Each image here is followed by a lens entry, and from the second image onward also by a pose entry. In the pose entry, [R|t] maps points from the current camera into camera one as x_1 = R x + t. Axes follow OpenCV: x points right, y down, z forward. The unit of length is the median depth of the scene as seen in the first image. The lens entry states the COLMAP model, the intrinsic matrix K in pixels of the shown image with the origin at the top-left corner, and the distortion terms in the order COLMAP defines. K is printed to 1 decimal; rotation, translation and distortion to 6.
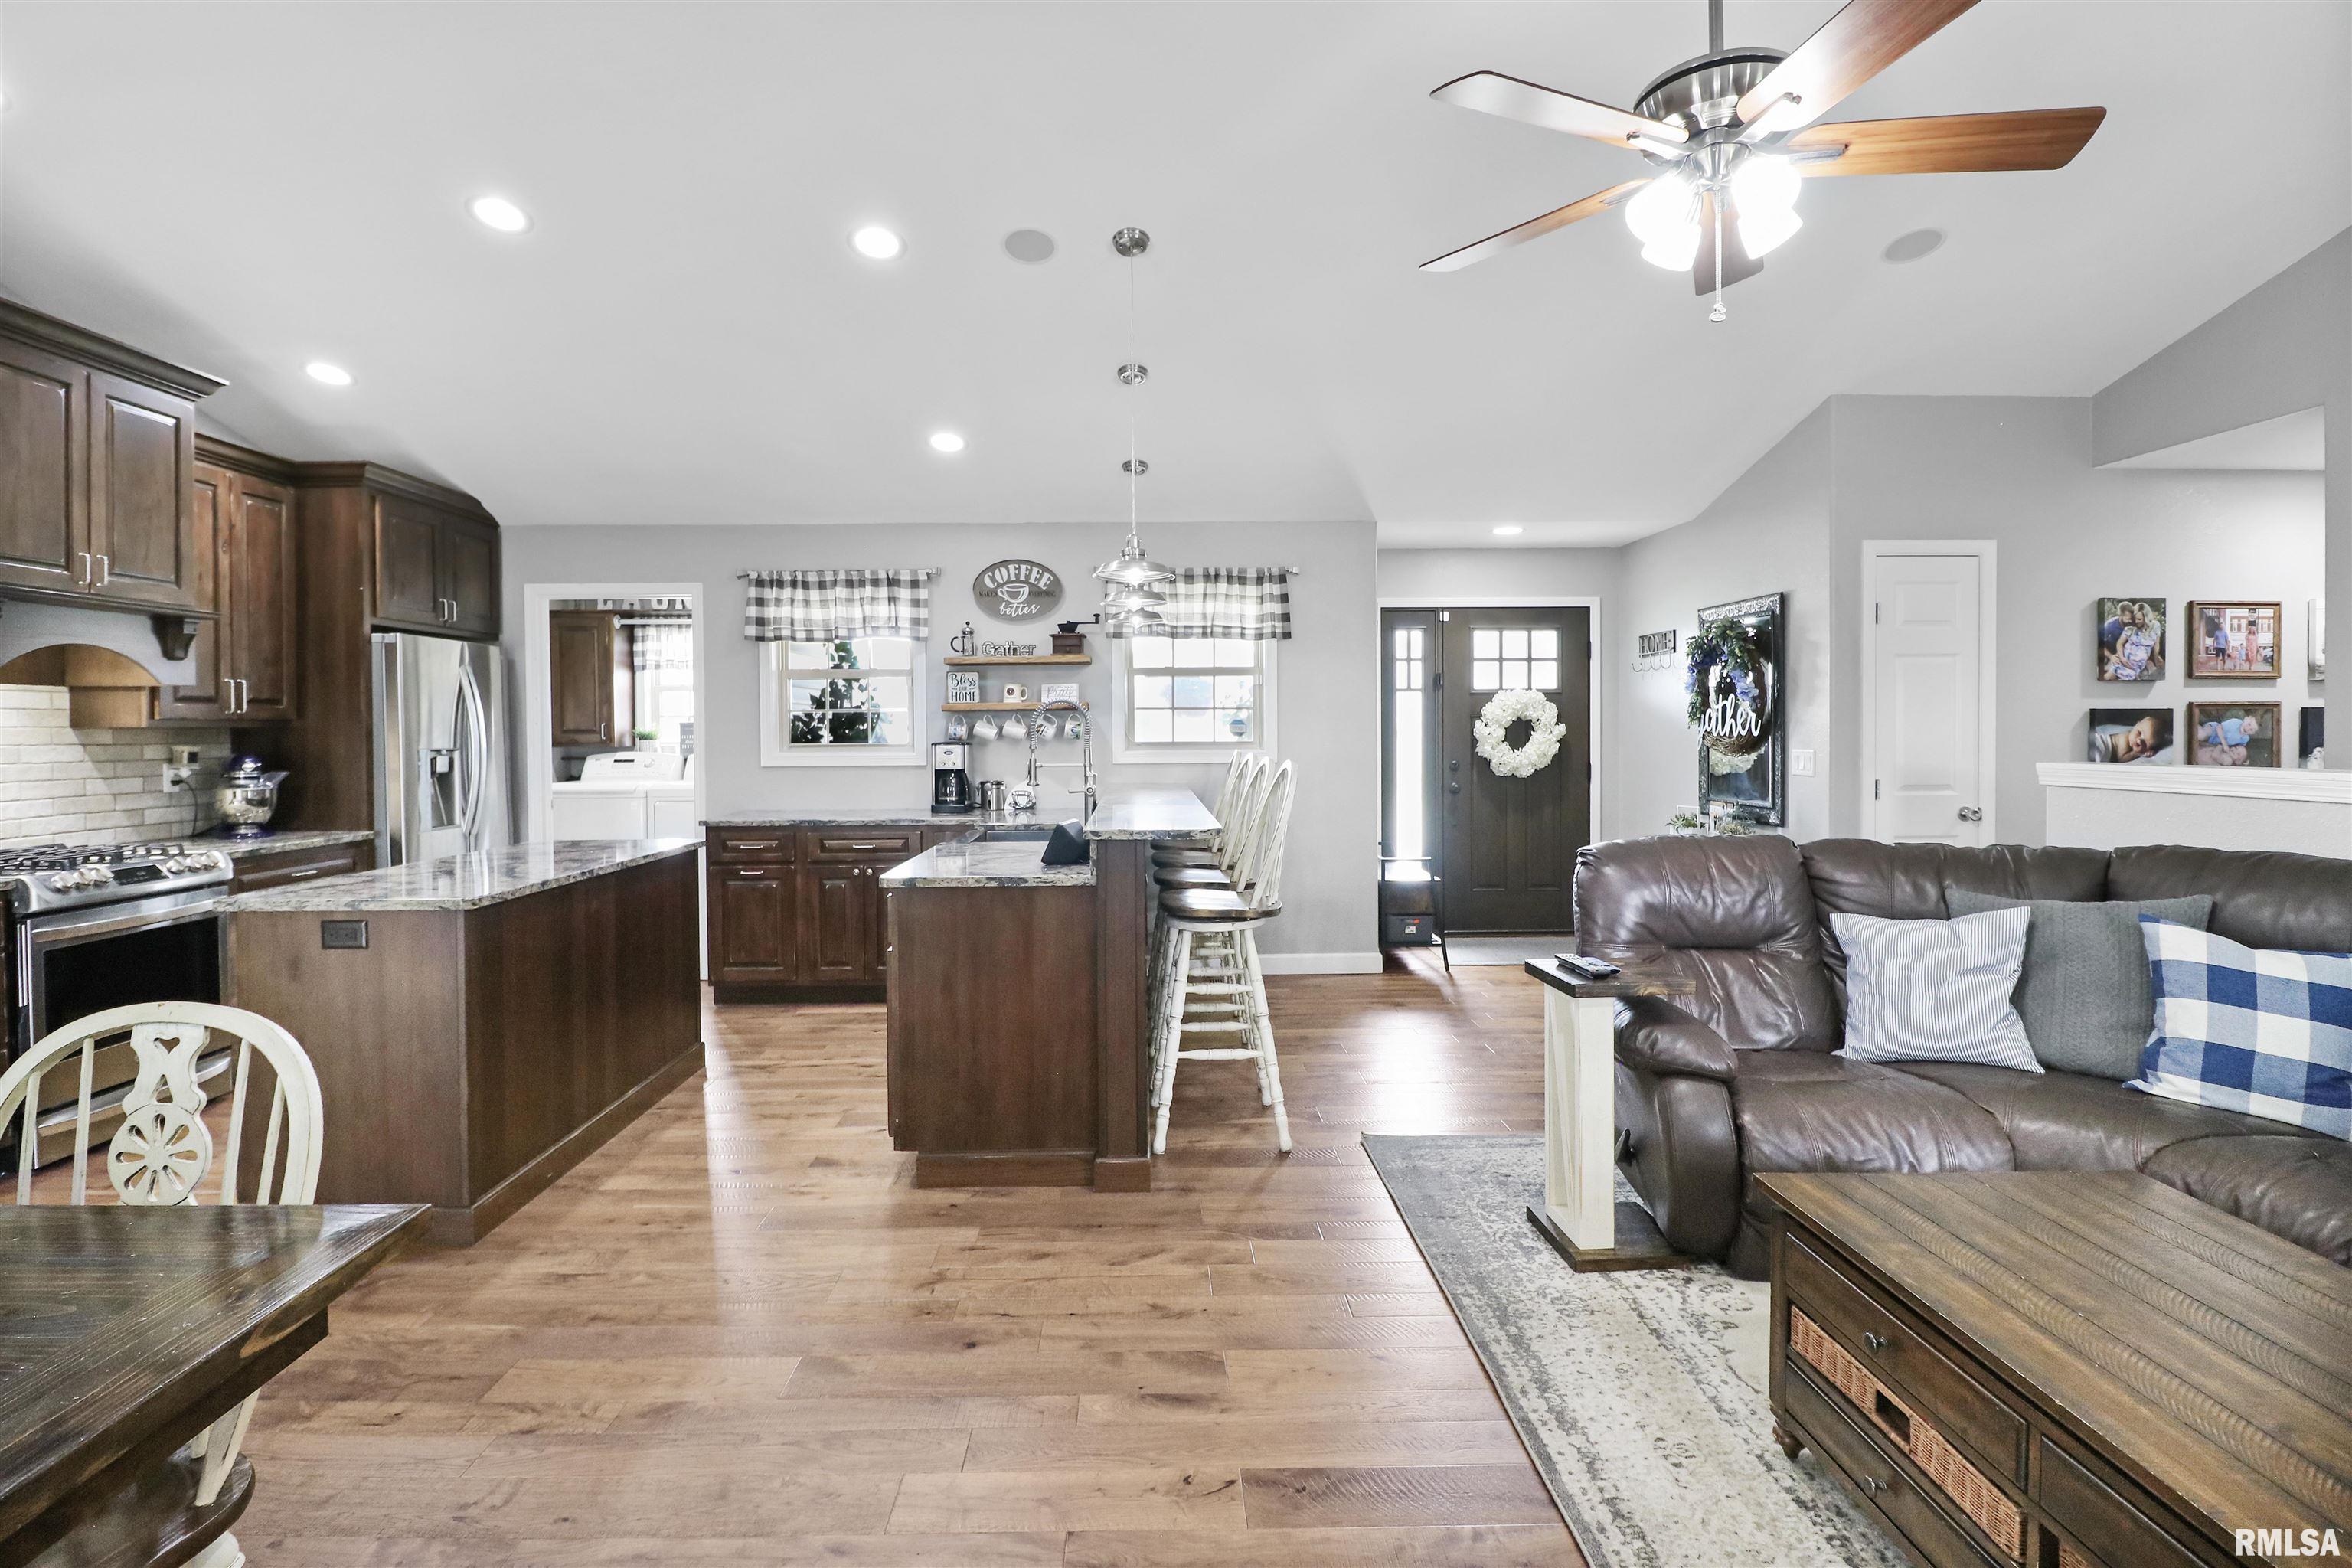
lens RADIAL K [[1131.3, 0, 1167.8], [0, 1131.3, 744.2], [0, 0, 1]] dist [-0.002620, -0.010296]
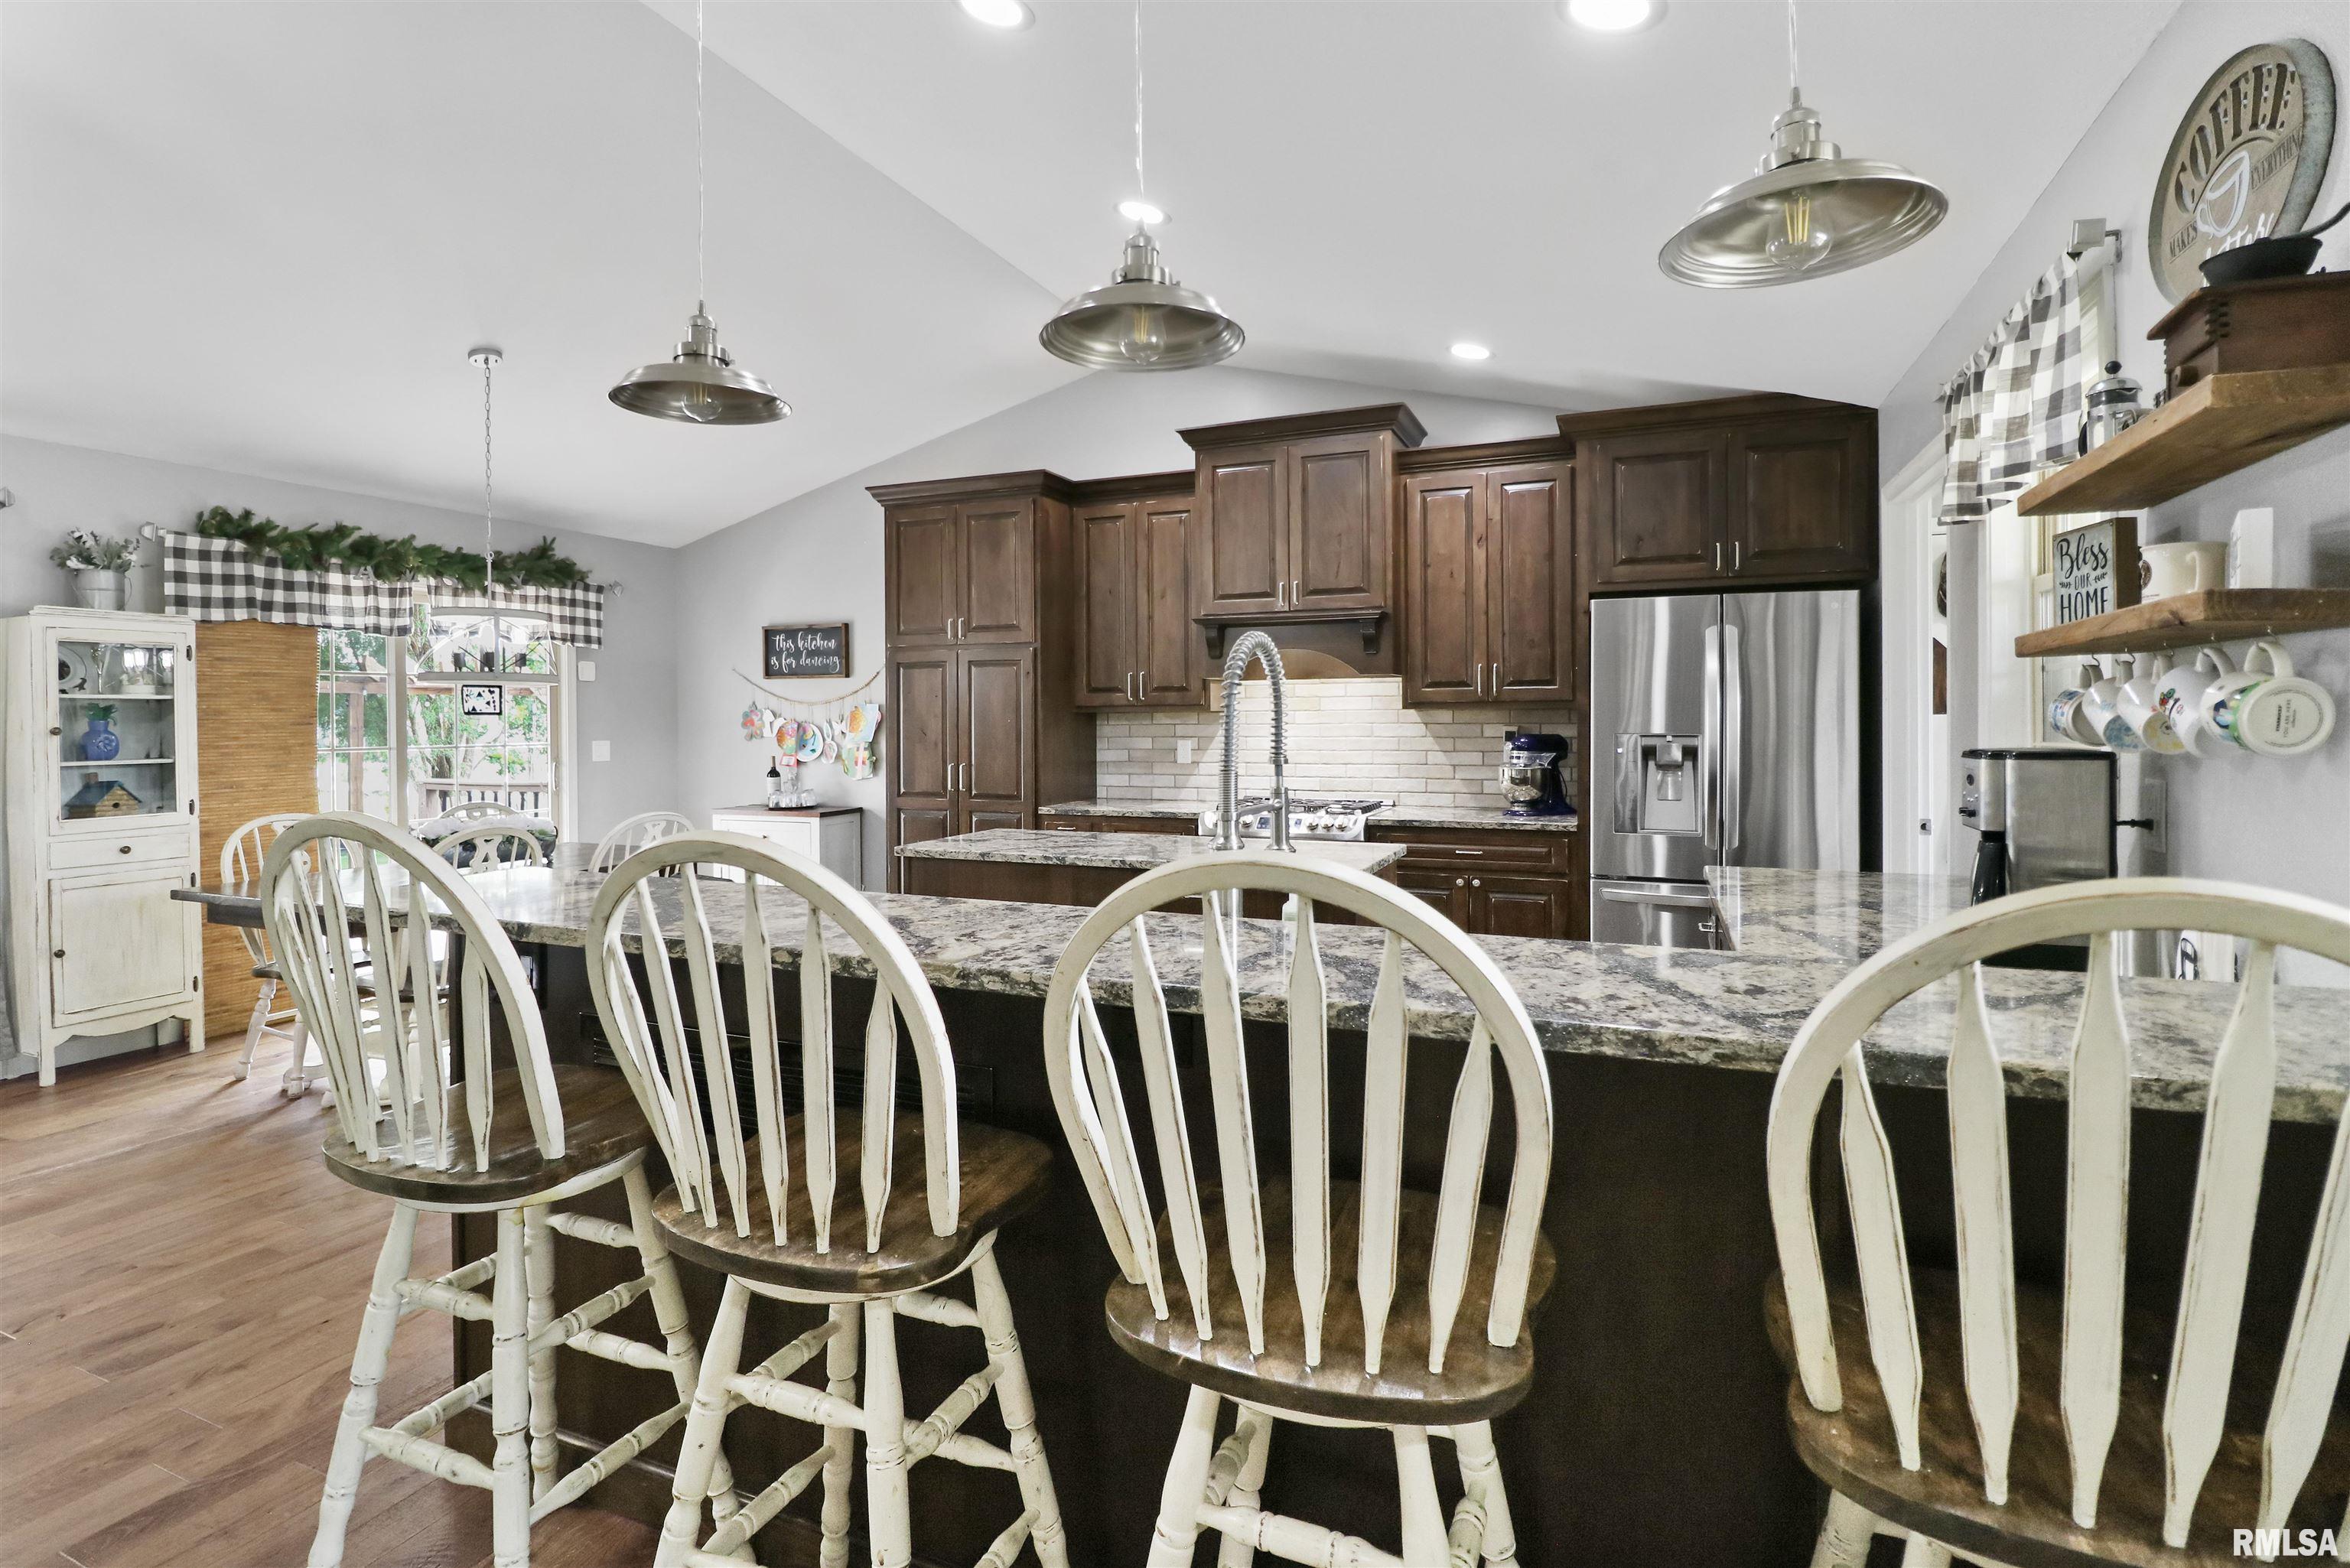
lens RADIAL K [[1130.3, 0, 1166.8], [0, 1130.3, 744.2], [0, 0, 1]] dist [-0.002620, -0.010296]
pose [[-0.405724, 0.027065, -0.913595, 0.255410], [-0.004617, 0.999488, 0.031659, -0.012699], [0.913984, 0.017063, -0.405391, 1.065993]]
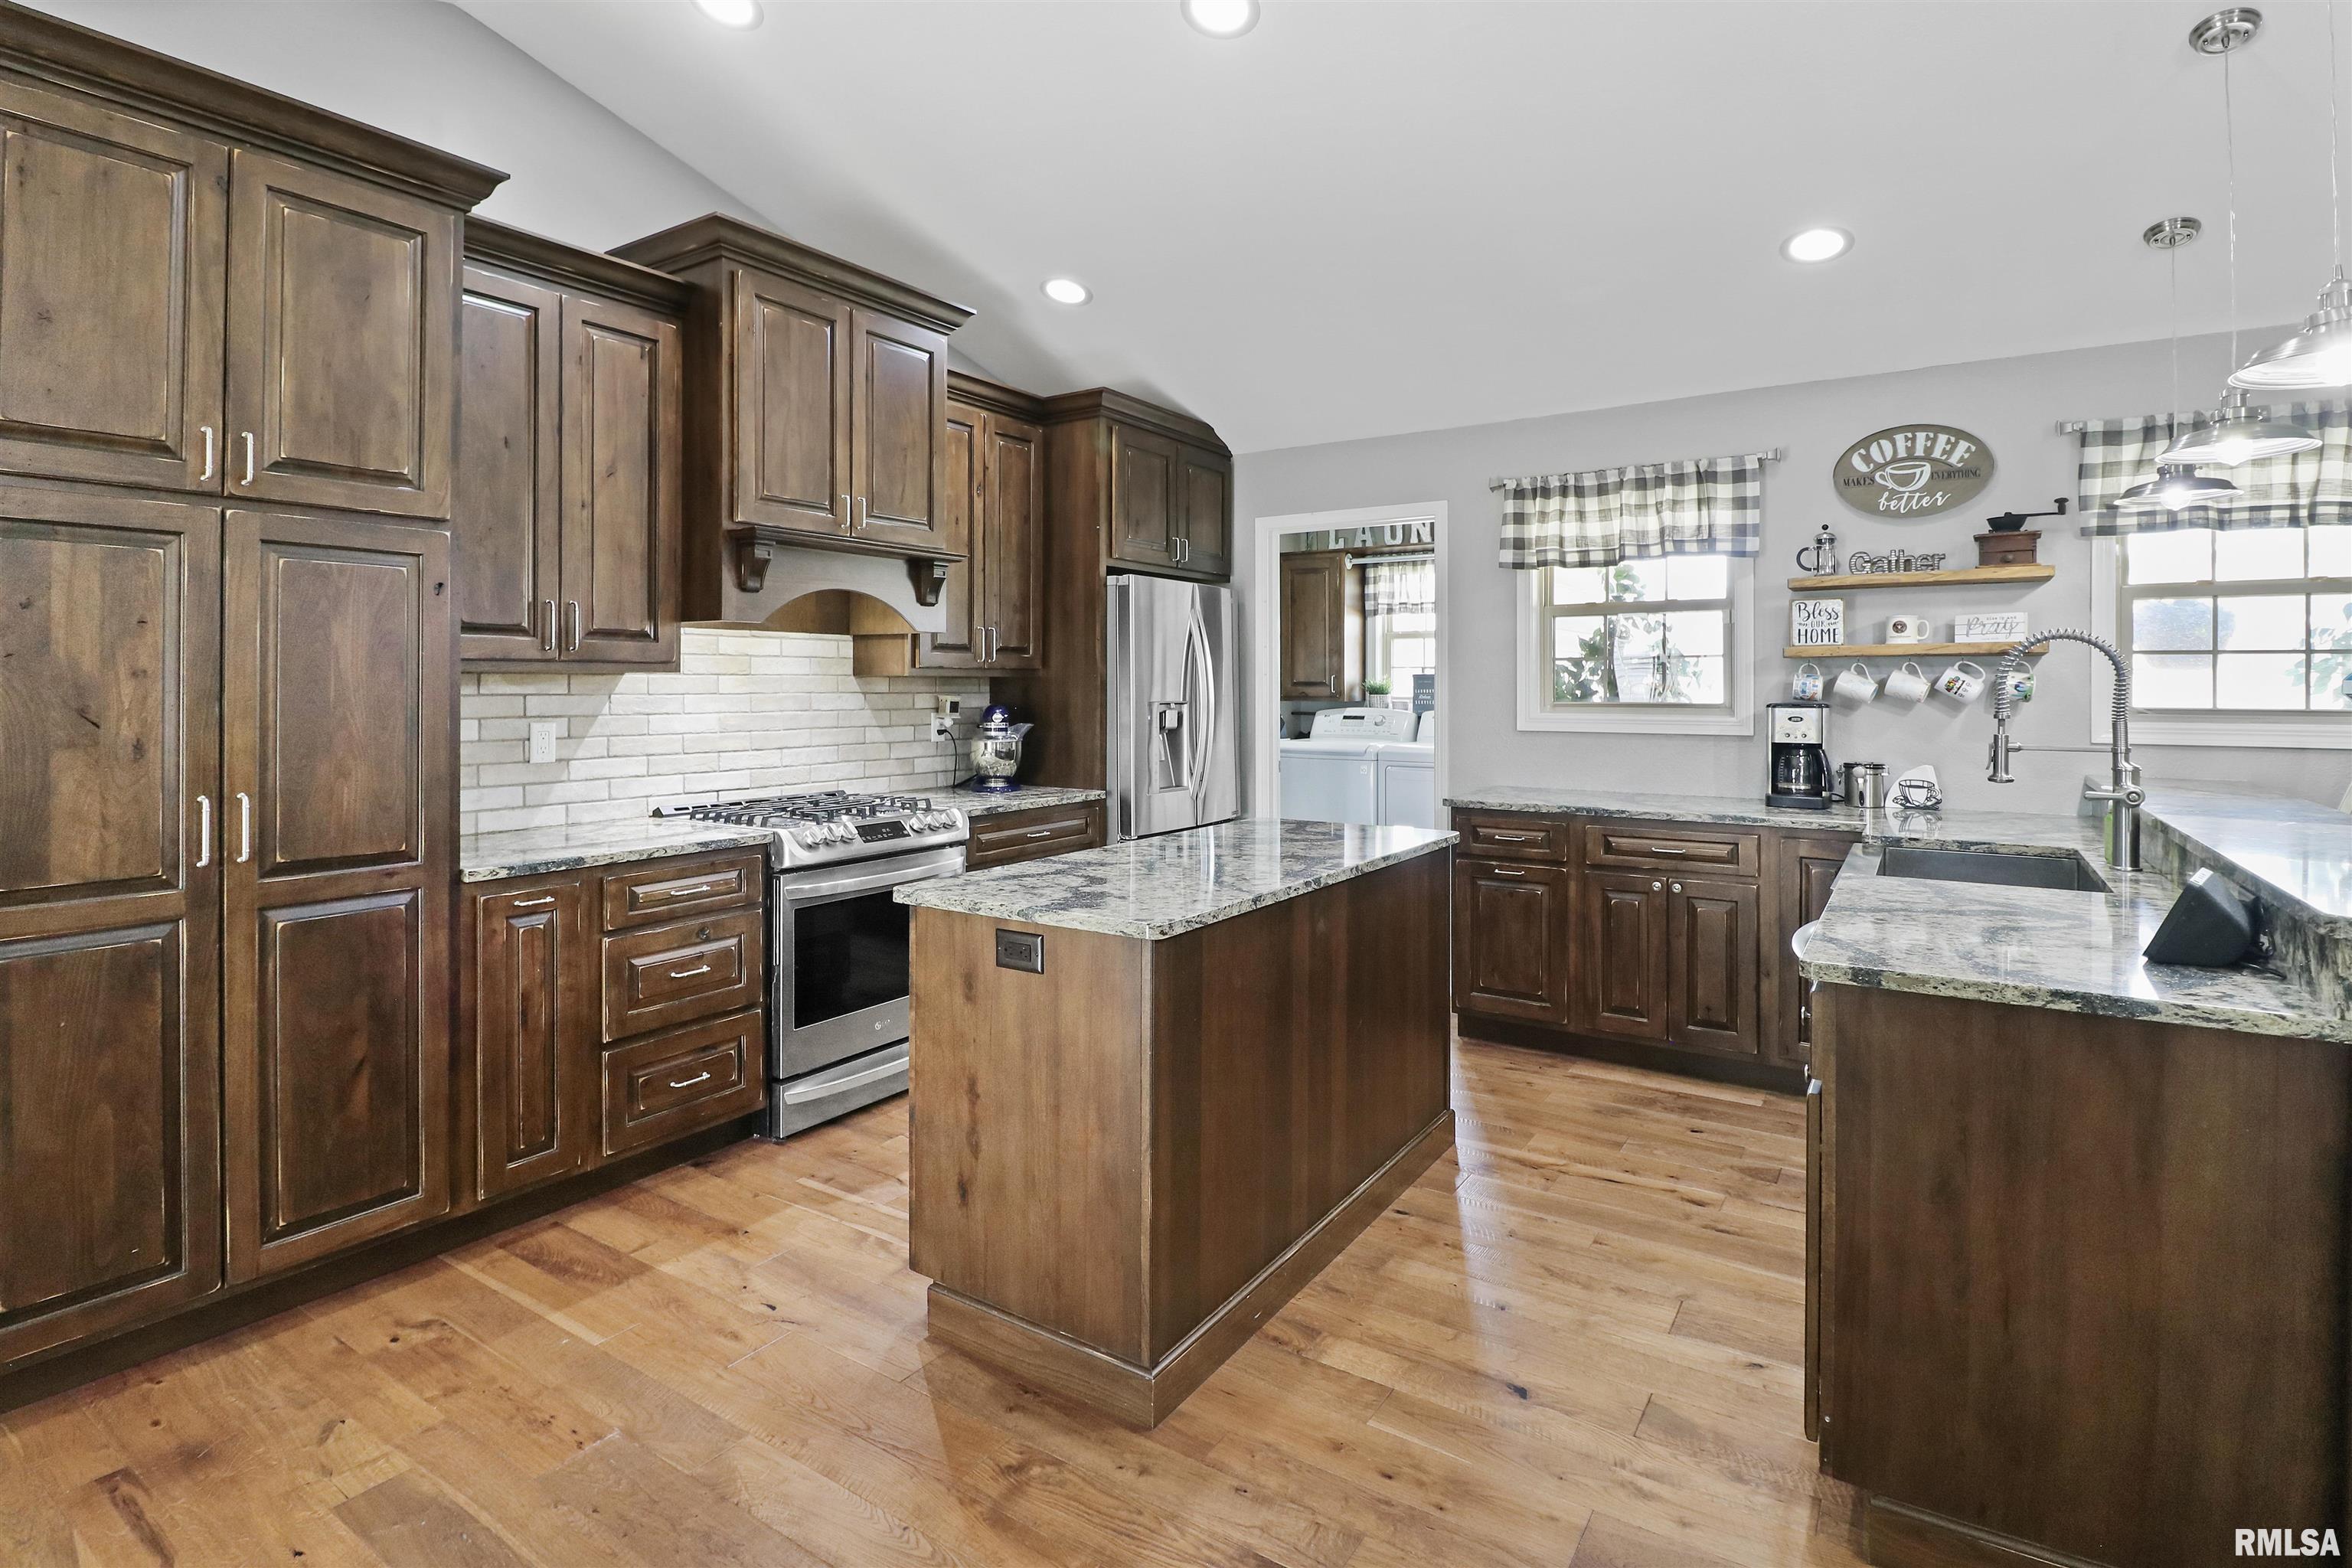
lens RADIAL K [[1159.9, 0, 1170.6], [0, 1159.9, 688.7], [0, 0, 1]] dist [-0.003936, -0.000377]
pose [[0.824738, 0.009285, -0.565438, -0.126709], [-0.014370, 0.999886, -0.004540, -0.002246], [0.565332, 0.011870, 0.824778, 0.249121]]
